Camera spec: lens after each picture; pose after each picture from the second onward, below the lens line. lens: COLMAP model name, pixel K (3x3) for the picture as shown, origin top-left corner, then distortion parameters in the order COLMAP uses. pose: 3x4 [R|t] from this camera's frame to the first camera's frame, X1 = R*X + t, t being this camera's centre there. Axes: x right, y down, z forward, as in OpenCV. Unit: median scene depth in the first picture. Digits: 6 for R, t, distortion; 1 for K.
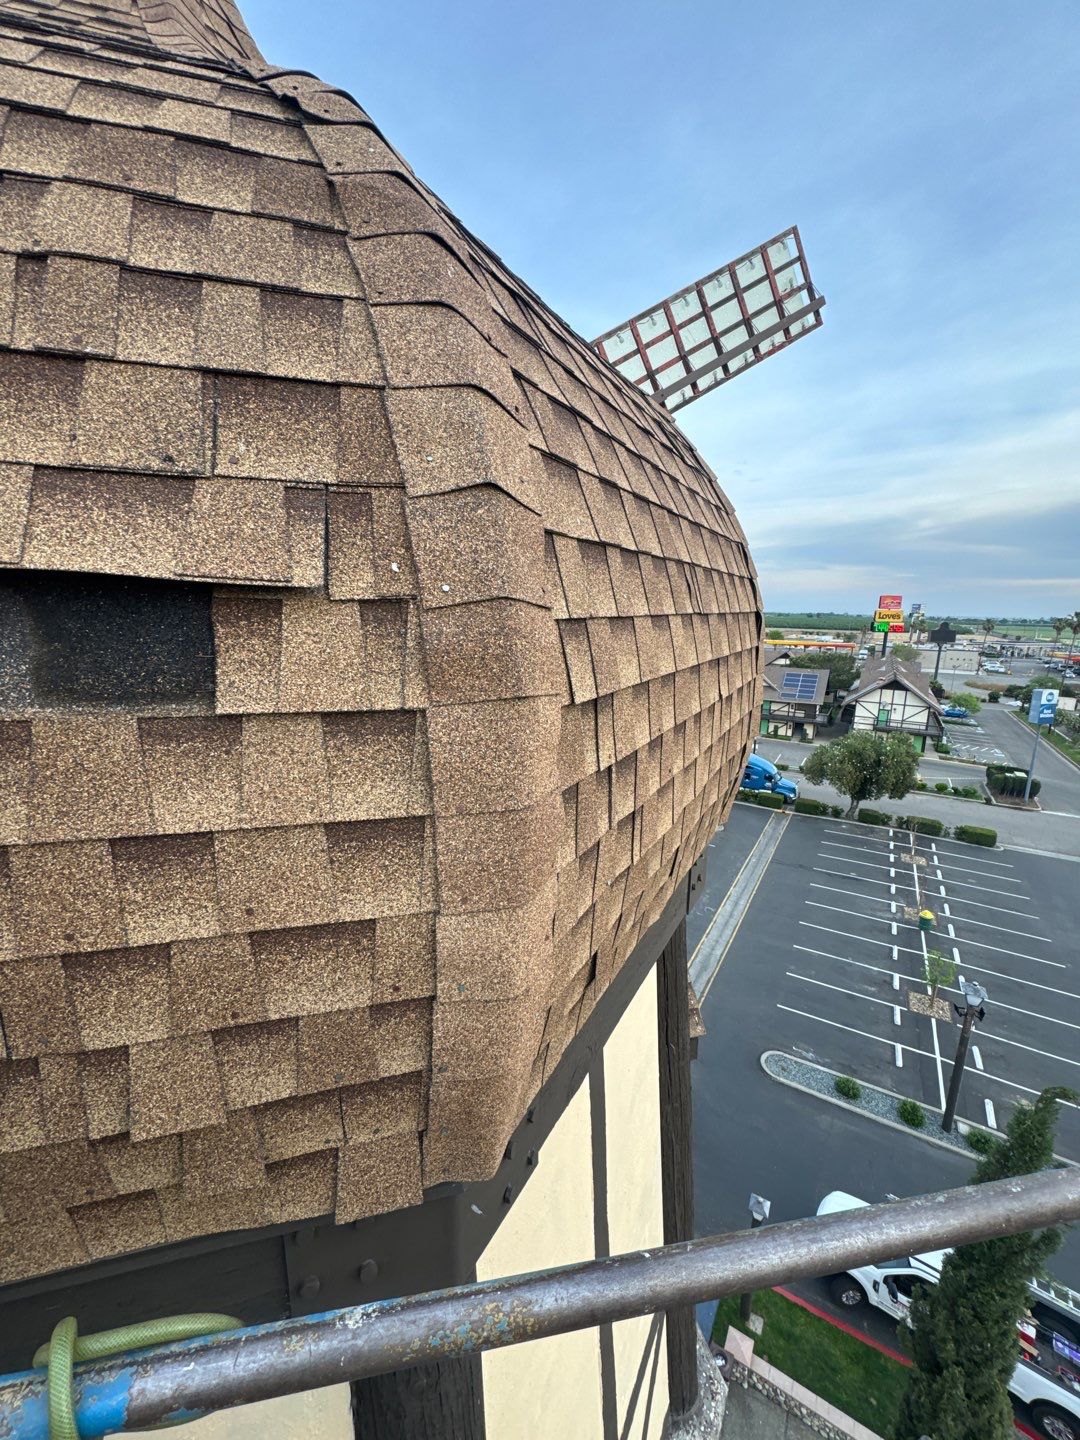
lens RADIAL K [[570.3, 0, 538.9], [0, 570.3, 719.1], [0, 0, 1]] dist [0.000377, -0.000245]
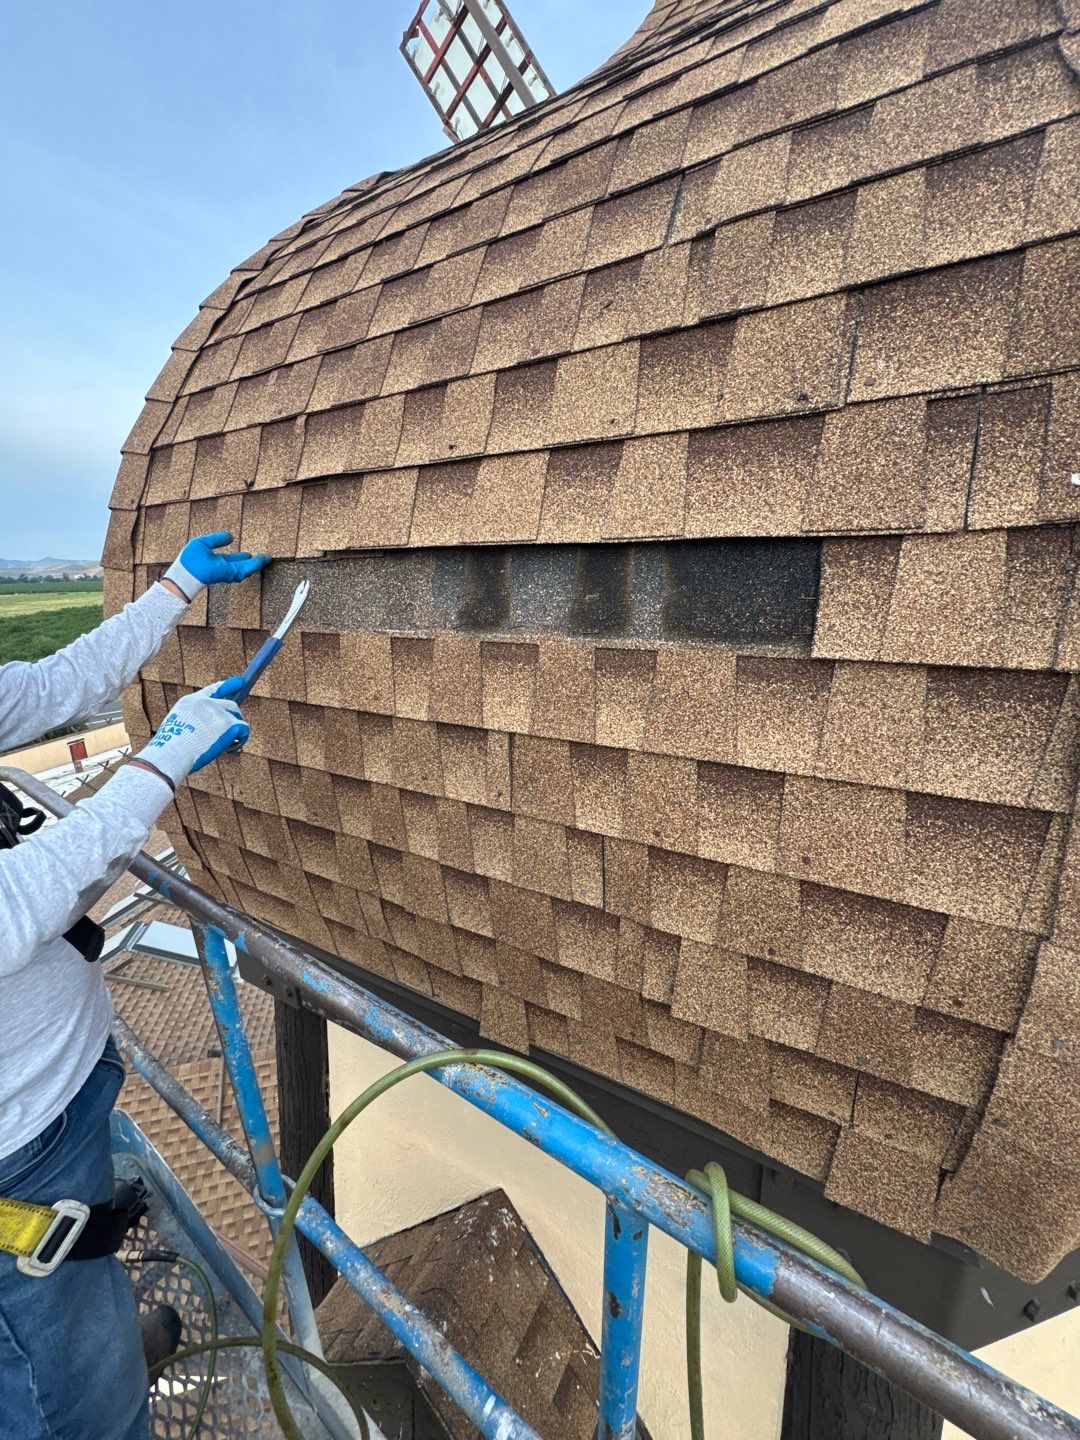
lens RADIAL K [[570.3, 0, 541.4], [0, 570.3, 719.2], [0, 0, 1]] dist [0.000377, -0.000245]
pose [[0.704008, 0.148693, -0.694452, -0.180709], [-0.099203, 0.988839, 0.111158, 0.030972], [0.703230, -0.009365, 0.710901, -0.026392]]
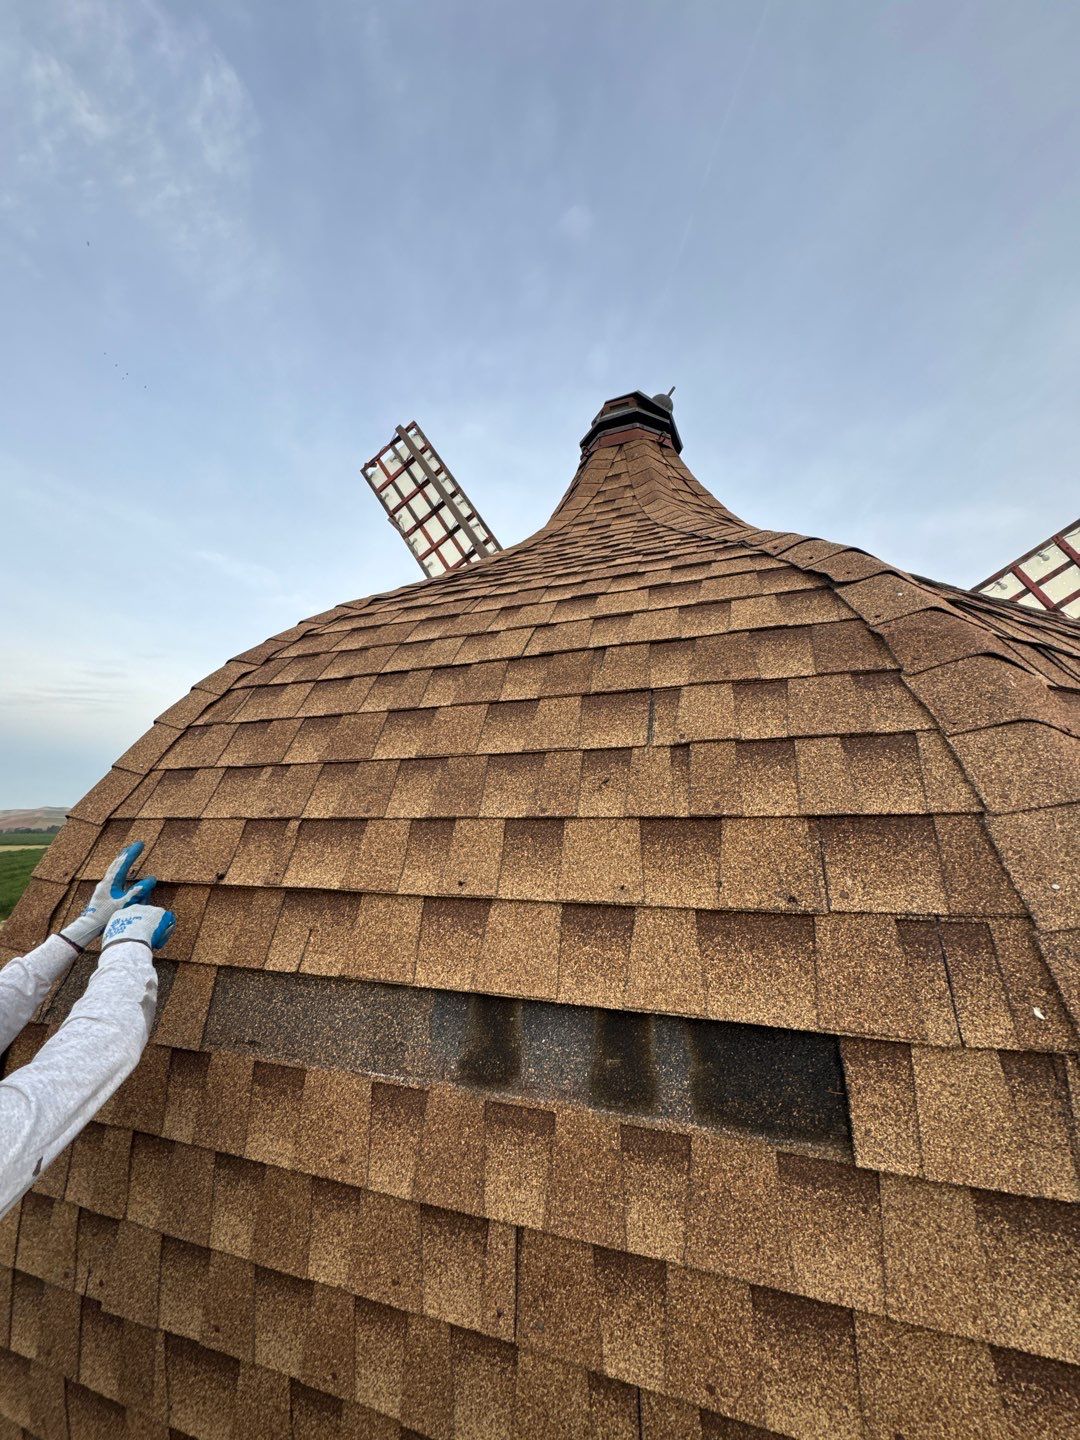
lens RADIAL K [[570.3, 0, 538.1], [0, 570.3, 716.7], [0, 0, 1]] dist [0.000377, -0.000245]
pose [[0.822181, -0.127796, -0.554695, -0.344434], [-0.092568, 0.931483, -0.351810, -0.313627], [0.561649, 0.340598, 0.754018, -0.302315]]
